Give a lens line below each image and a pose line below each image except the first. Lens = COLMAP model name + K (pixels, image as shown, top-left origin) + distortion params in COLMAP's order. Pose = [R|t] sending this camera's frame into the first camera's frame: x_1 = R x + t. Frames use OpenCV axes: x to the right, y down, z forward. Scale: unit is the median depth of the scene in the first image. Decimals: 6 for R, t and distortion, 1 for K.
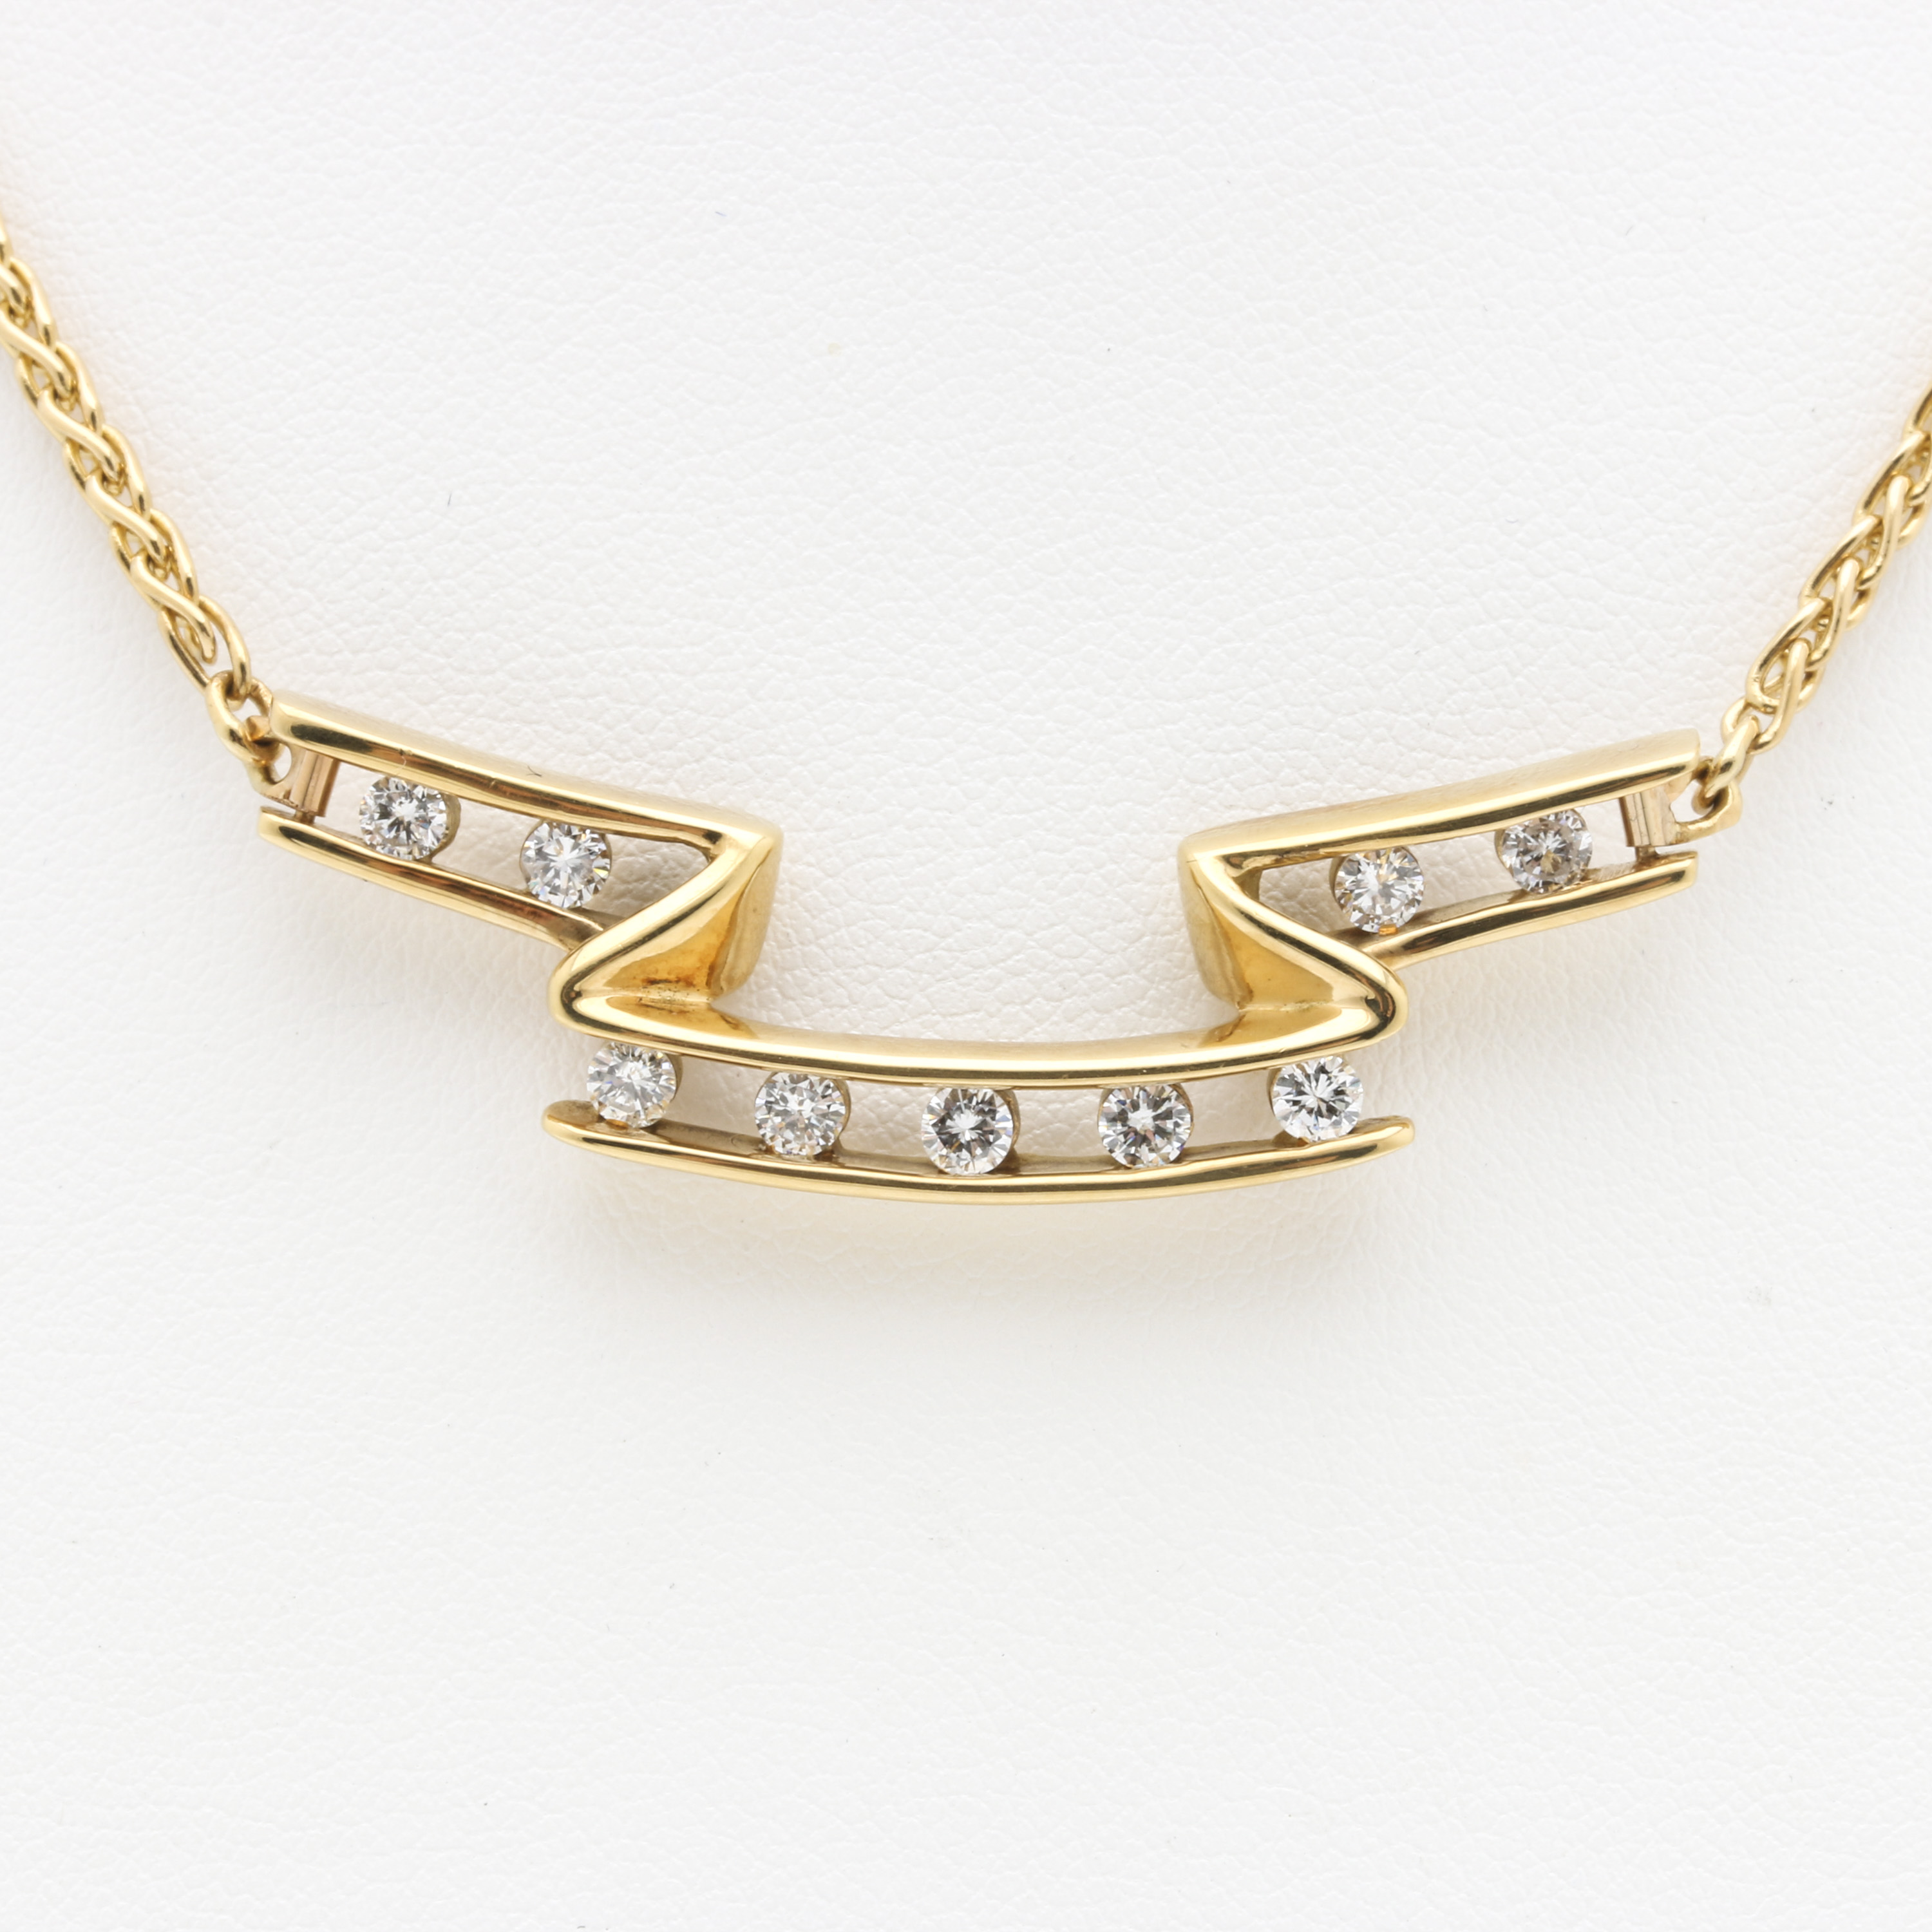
lens RADIAL K [[7661.5, 0, 966.1], [0, 7661.5, 966.4], [0, 0, 1]] dist [-0.353819, 0.000000]
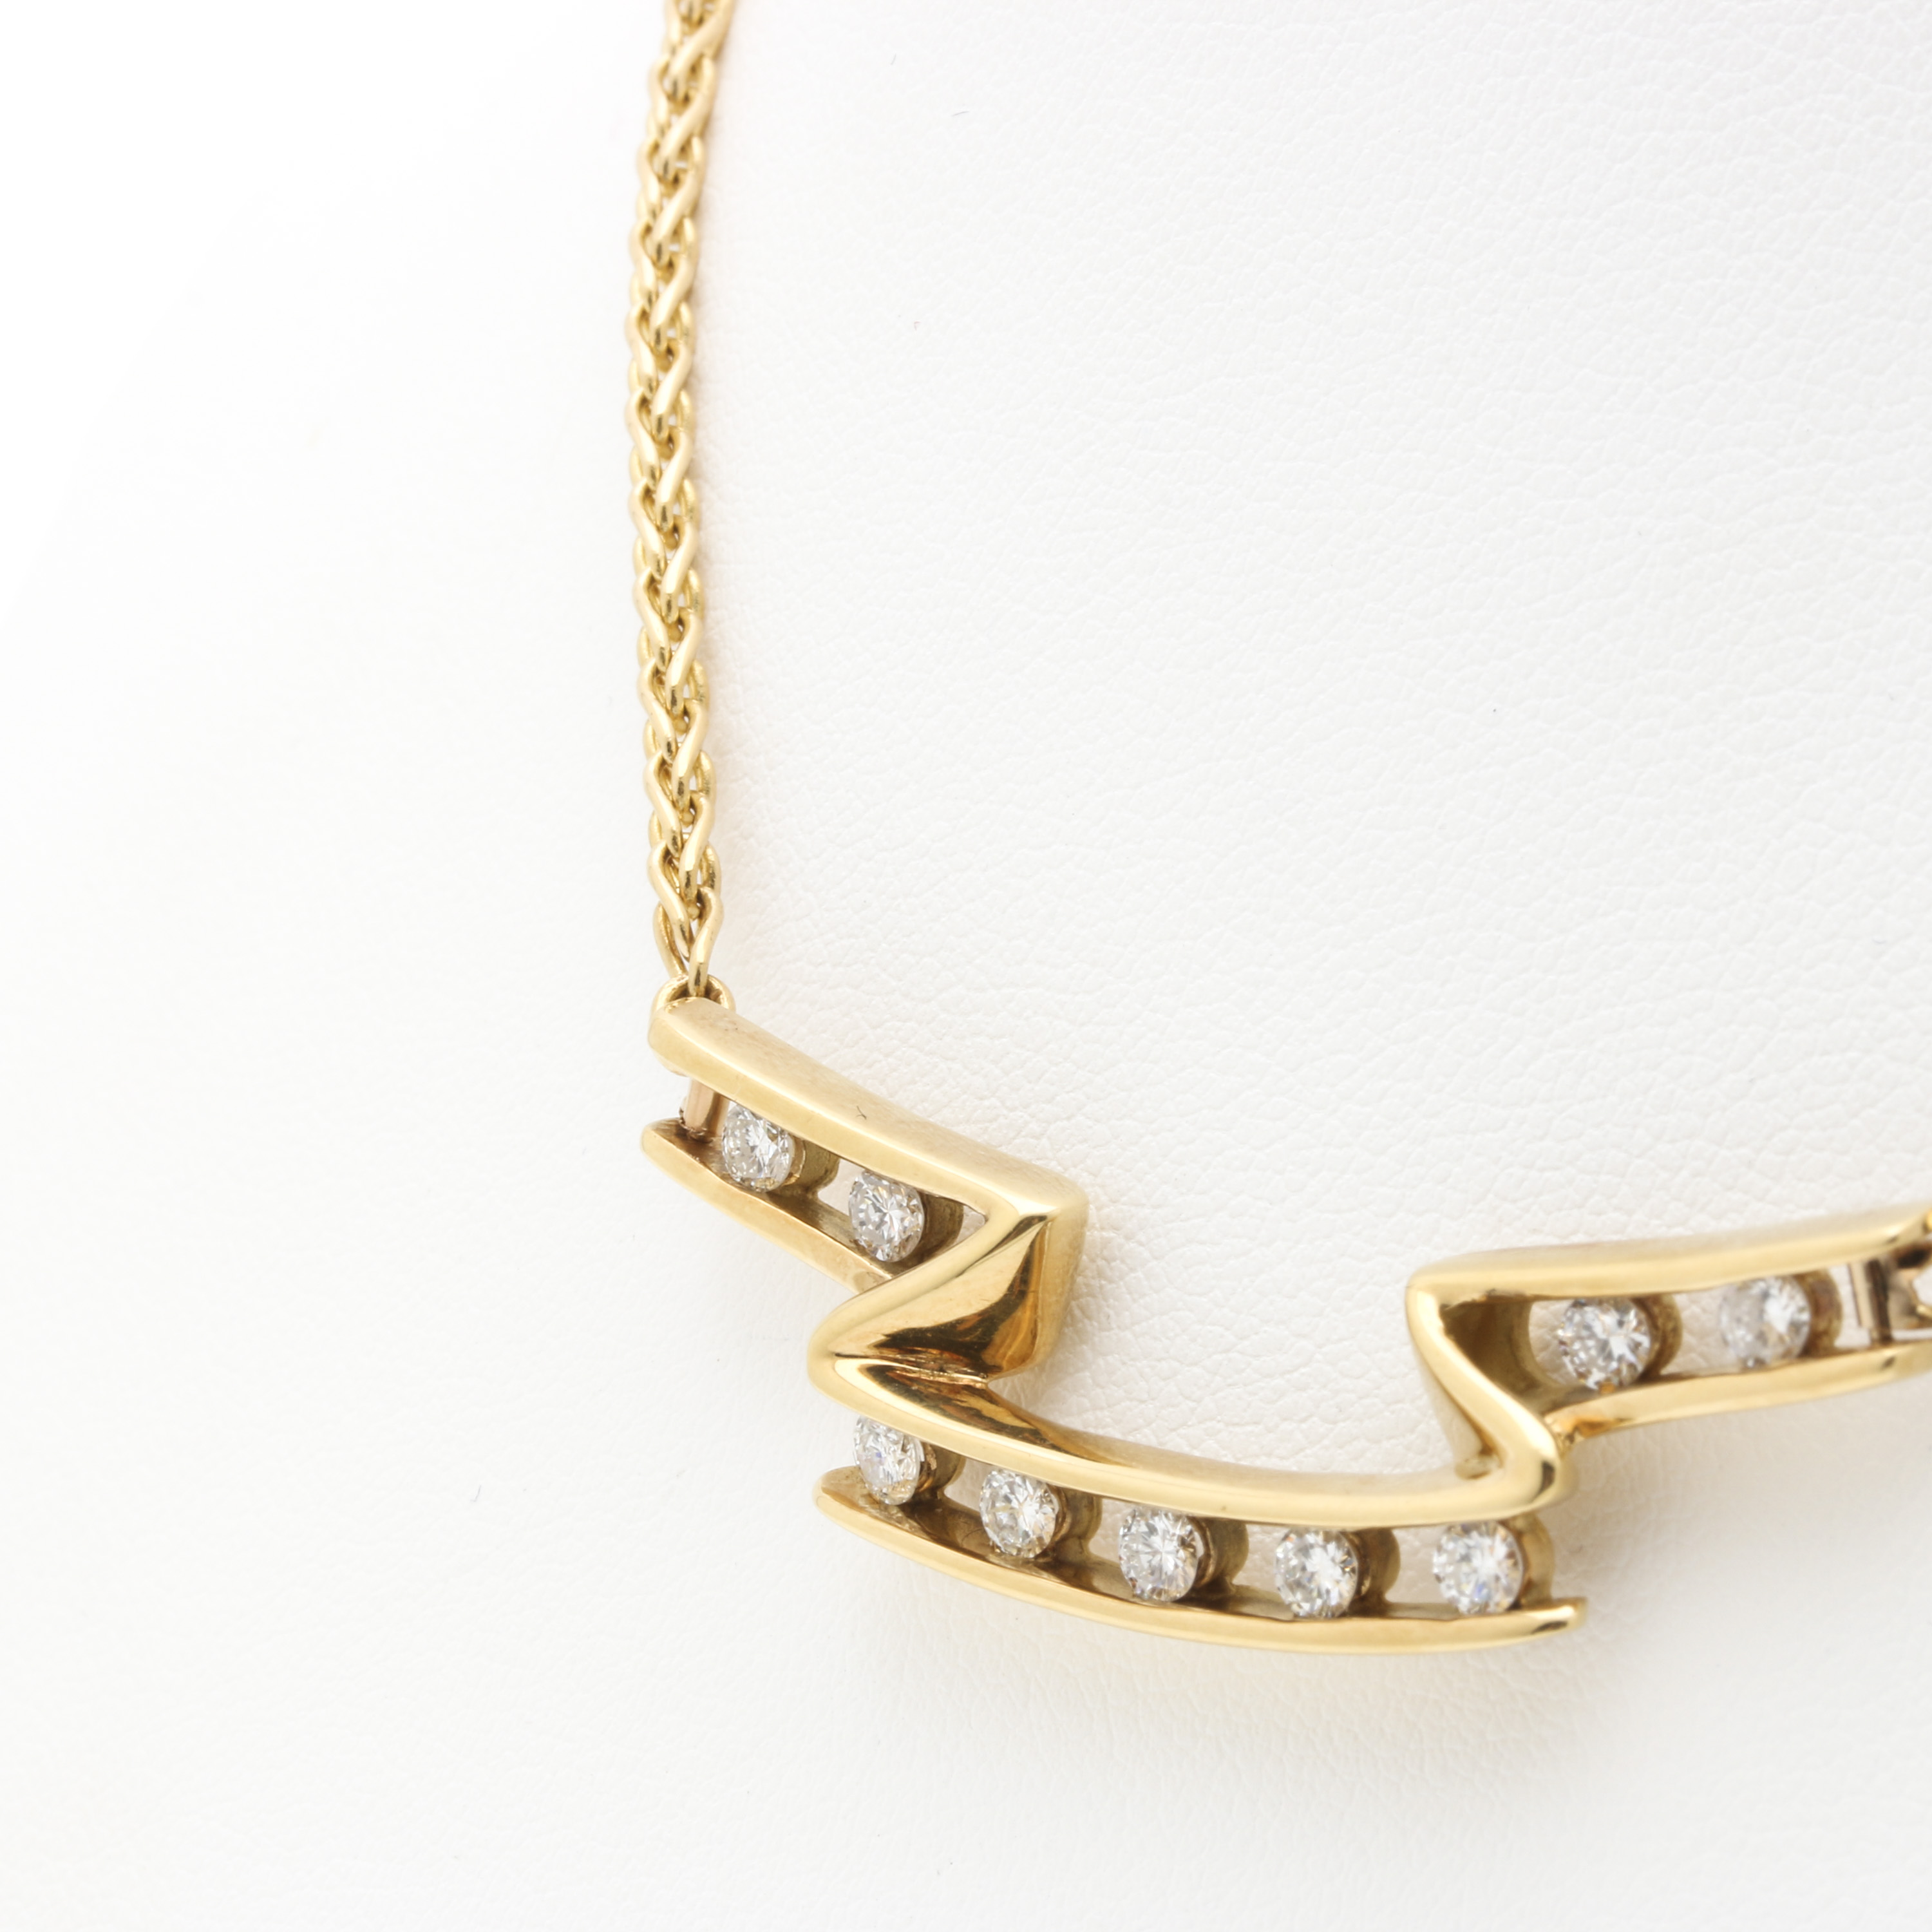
lens RADIAL K [[7661.5, 0, 966.0], [0, 7661.5, 965.8], [0, 0, 1]] dist [-0.353819, 0.000000]
pose [[0.882617, 0.094572, -0.460482, 0.382034], [-0.106187, 0.994346, 0.000682, -0.044962], [0.457943, 0.048295, 0.887669, 0.175119]]
